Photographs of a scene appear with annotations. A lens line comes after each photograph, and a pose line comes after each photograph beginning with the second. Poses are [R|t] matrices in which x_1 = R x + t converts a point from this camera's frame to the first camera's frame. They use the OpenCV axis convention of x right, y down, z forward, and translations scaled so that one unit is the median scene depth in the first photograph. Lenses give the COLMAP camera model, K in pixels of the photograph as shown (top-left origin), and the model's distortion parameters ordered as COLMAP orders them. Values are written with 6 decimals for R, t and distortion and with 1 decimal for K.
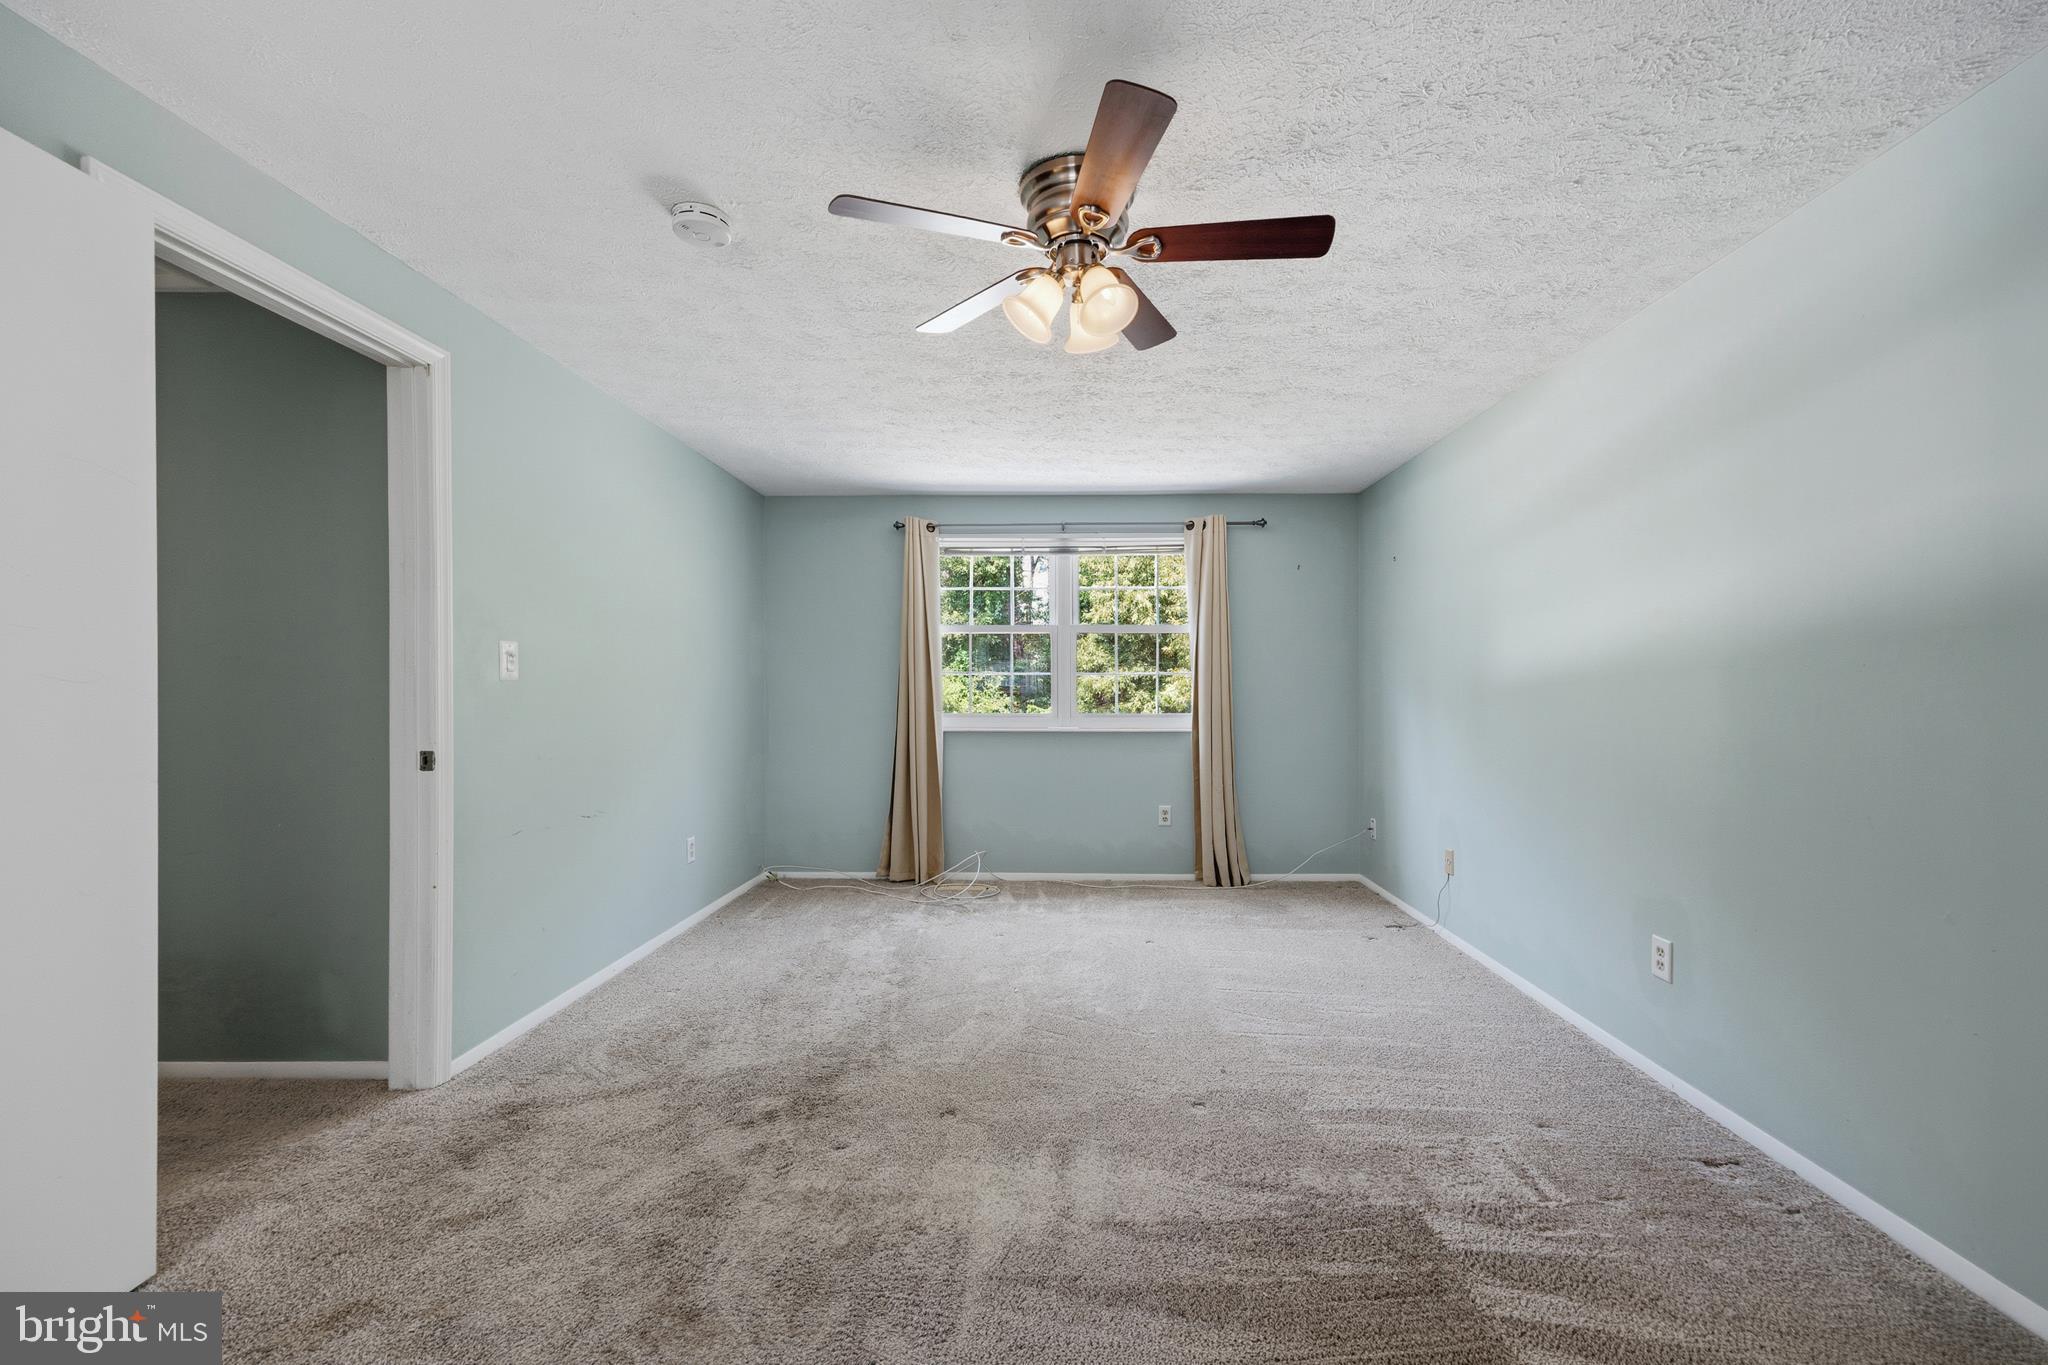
lens RADIAL K [[824.7, 0, 1025.4], [0, 824.7, 681.1], [0, 0, 1]] dist [0.009660, 0.000195]
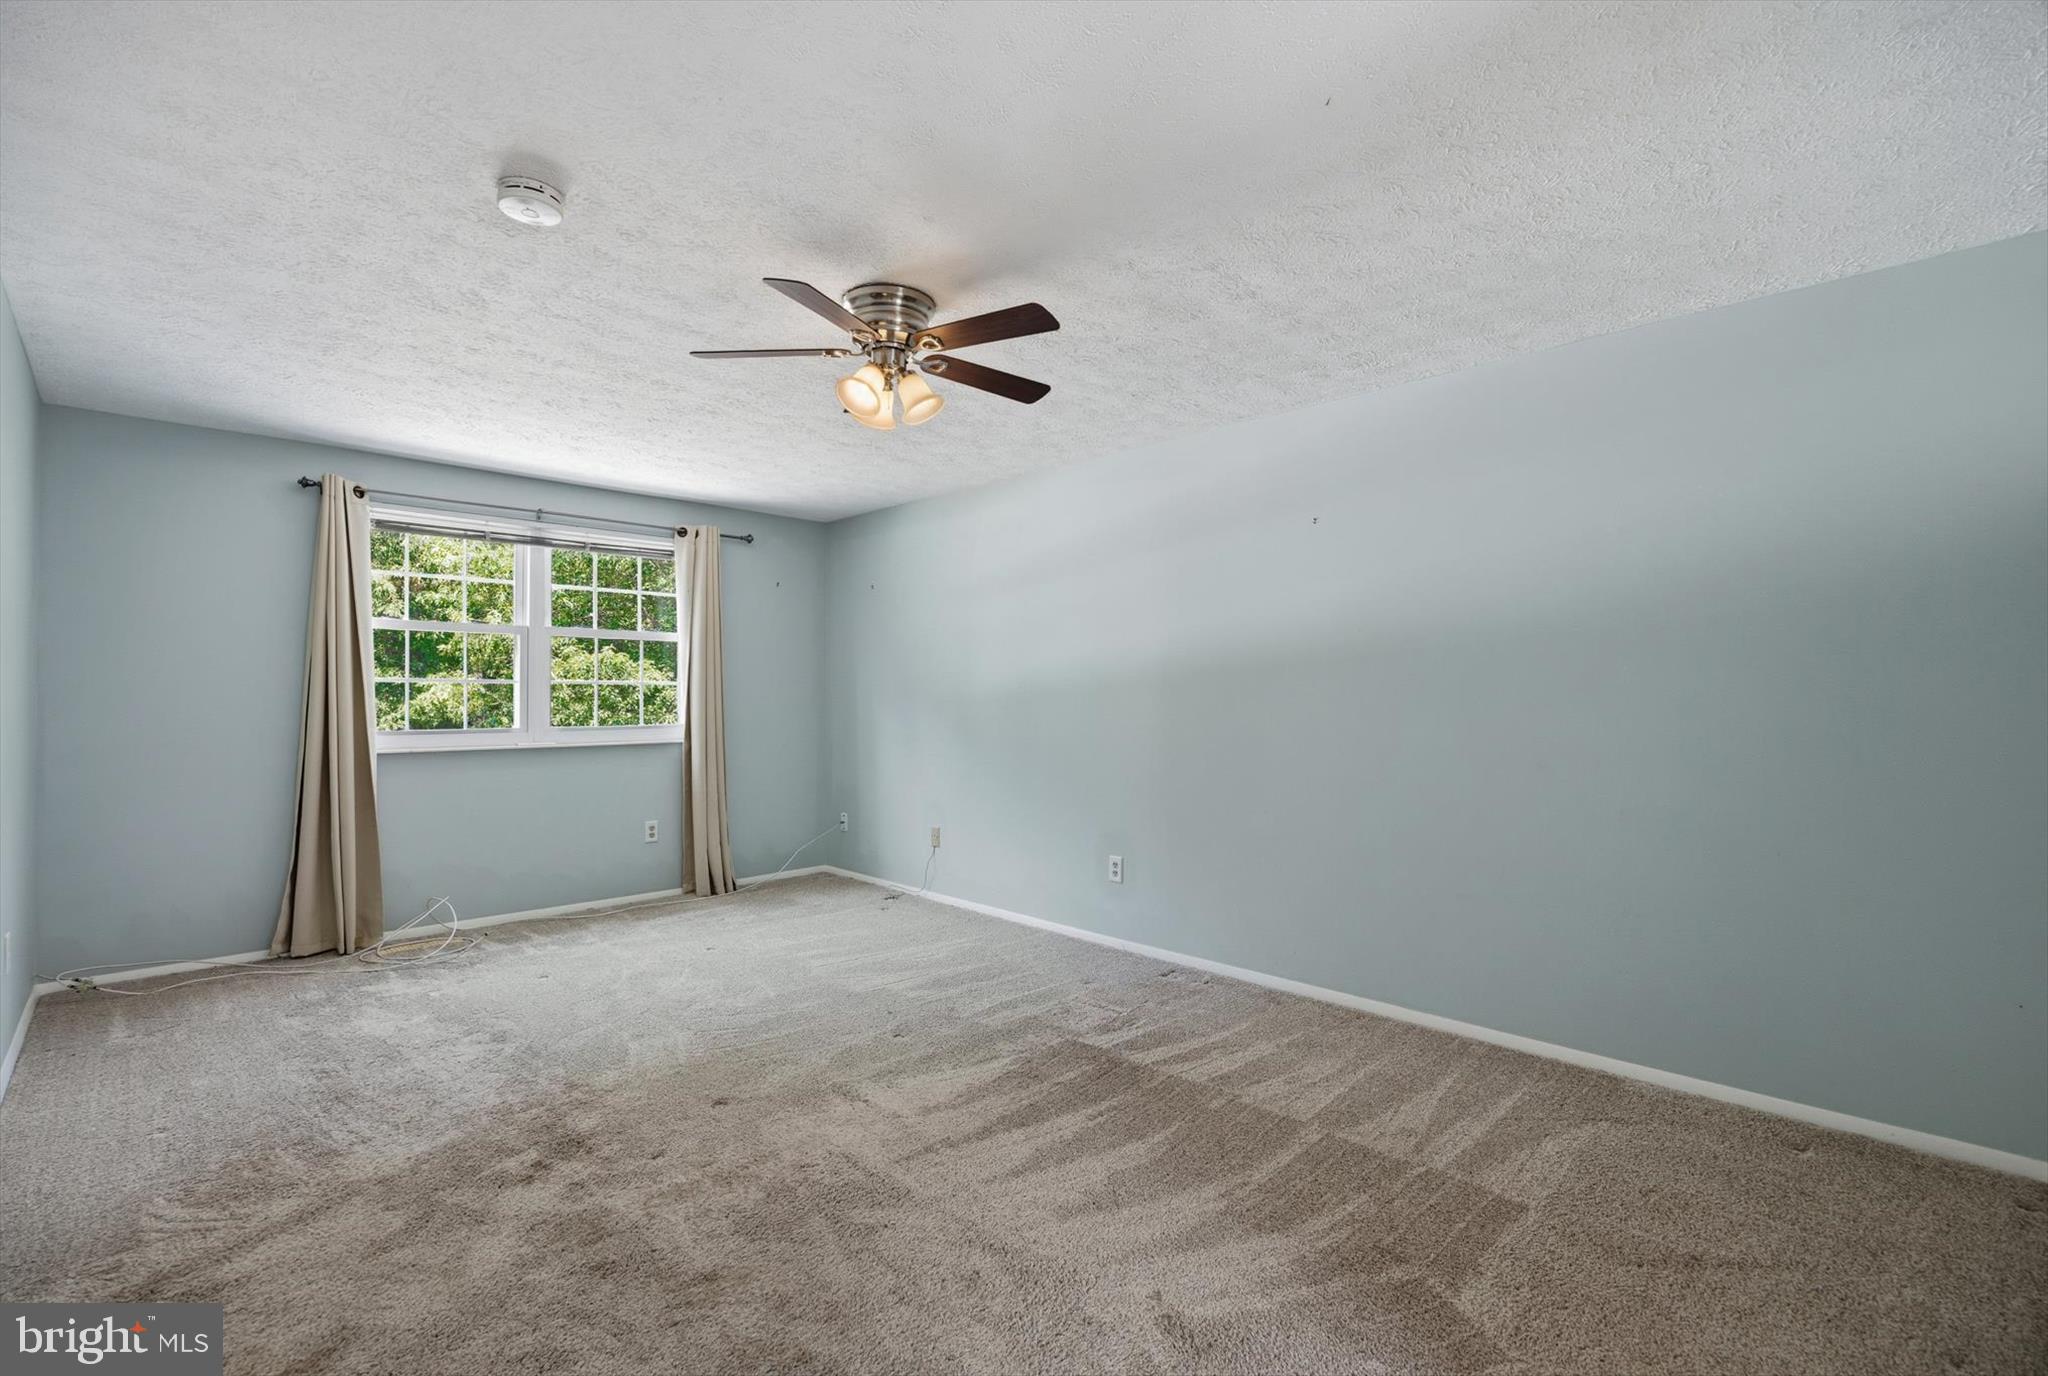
lens RADIAL K [[899.1, 0, 1023.4], [0, 899.1, 677.3], [0, 0, 1]] dist [-0.012984, 0.000118]
pose [[0.697163, 0.014102, 0.716774, -0.451101], [-0.005279, 0.999880, -0.014537, -0.004575], [-0.716893, 0.006351, 0.697154, -0.054557]]
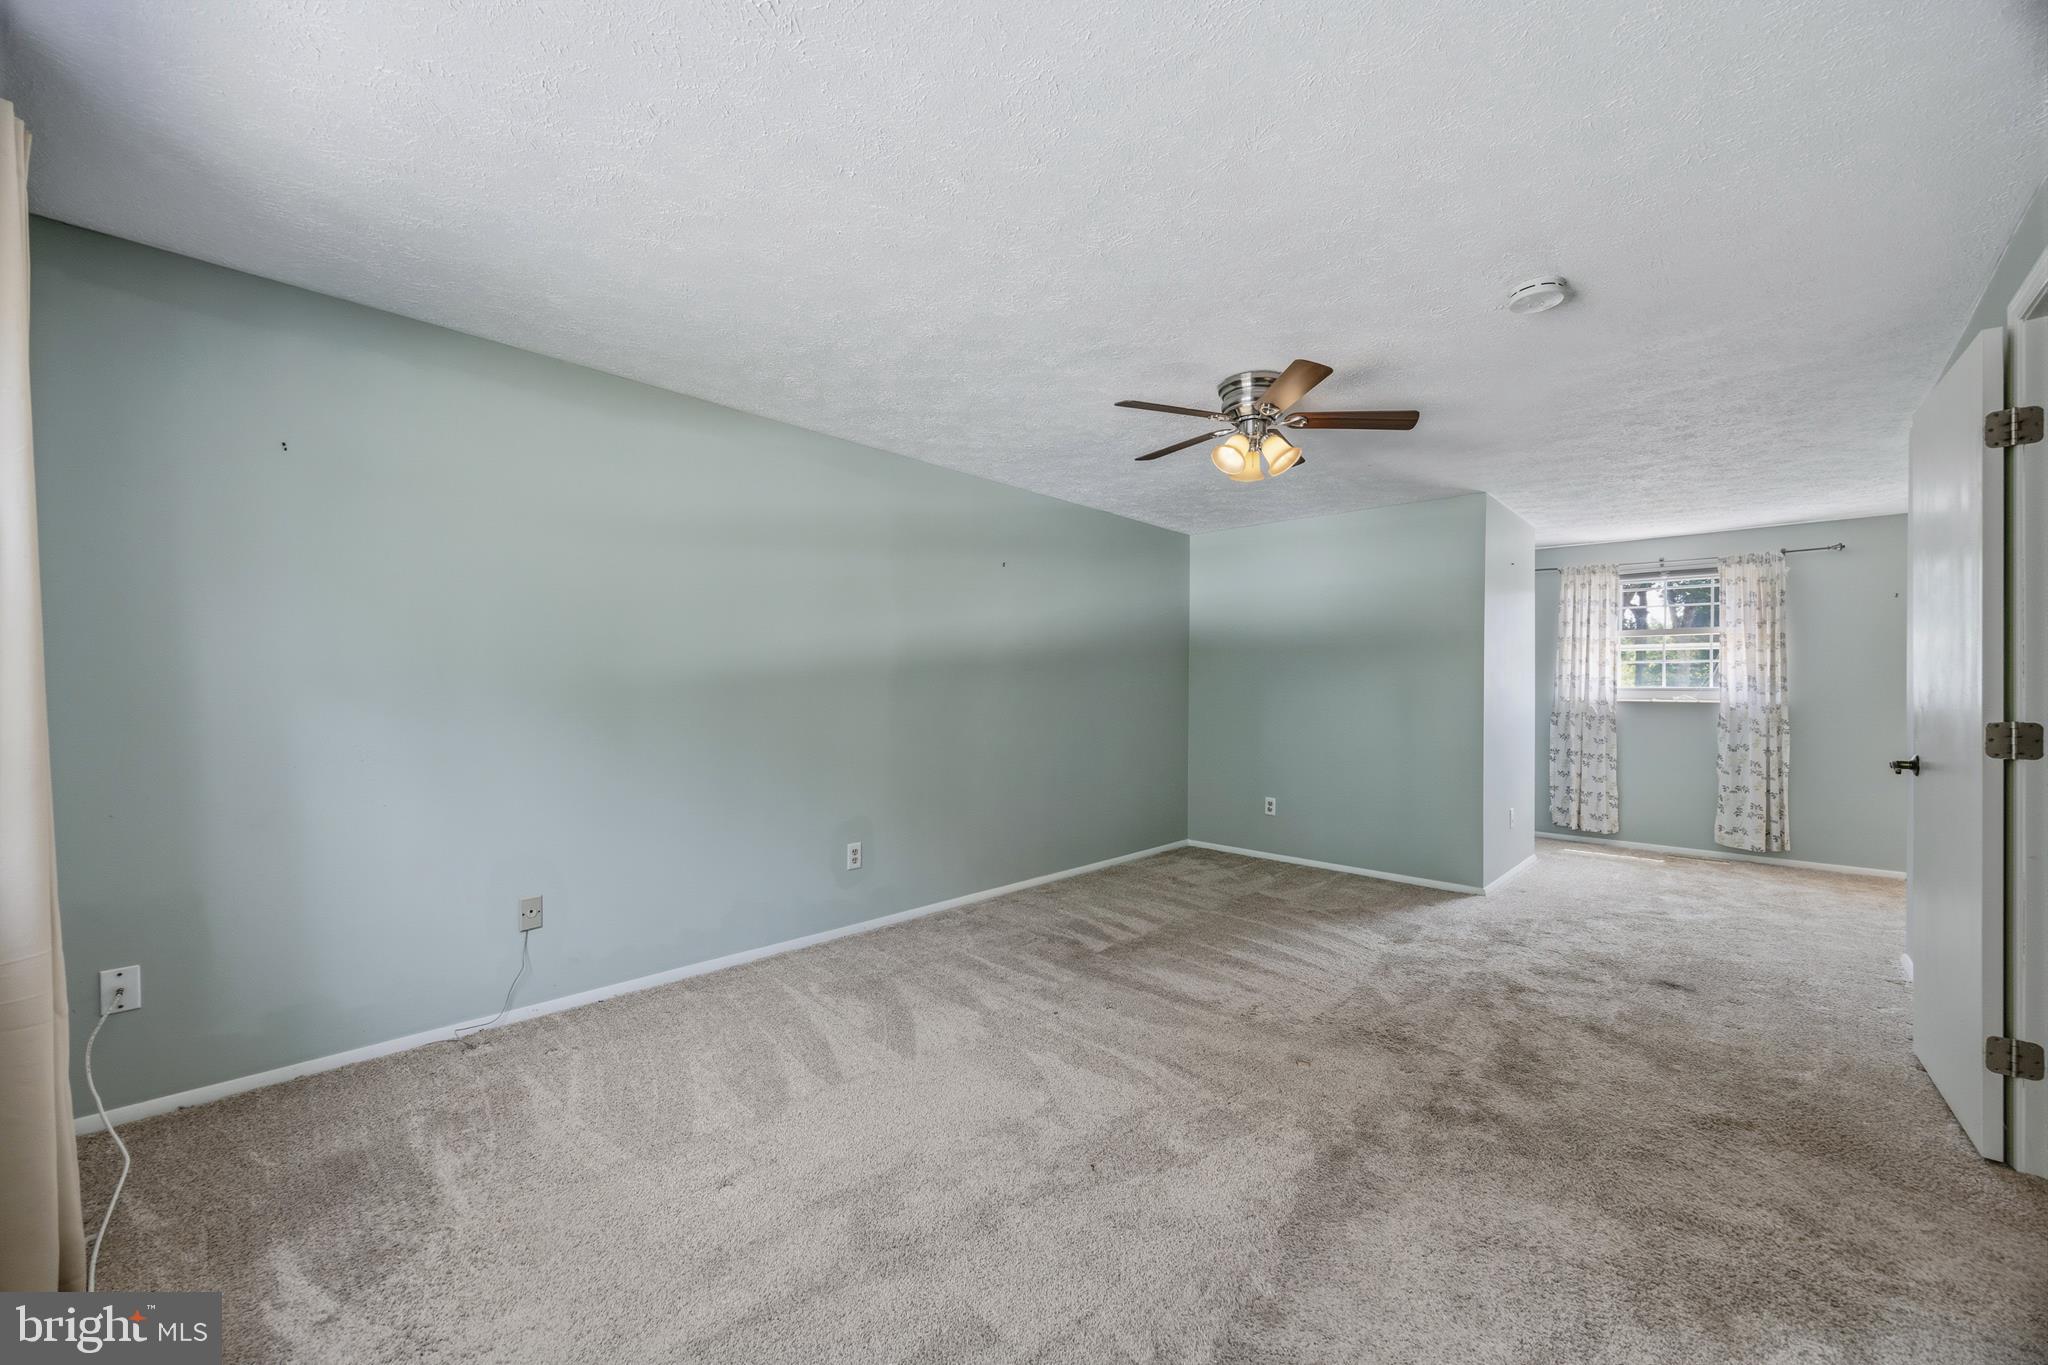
lens RADIAL K [[778.7, 0, 1021.0], [0, 778.7, 685.9], [0, 0, 1]] dist [-0.000695, -0.000230]
pose [[-0.726839, 0.001228, 0.686806, -0.380936], [-0.007177, 0.999930, -0.009384, 0.013412], [-0.686770, -0.011750, -0.726780, 1.430236]]
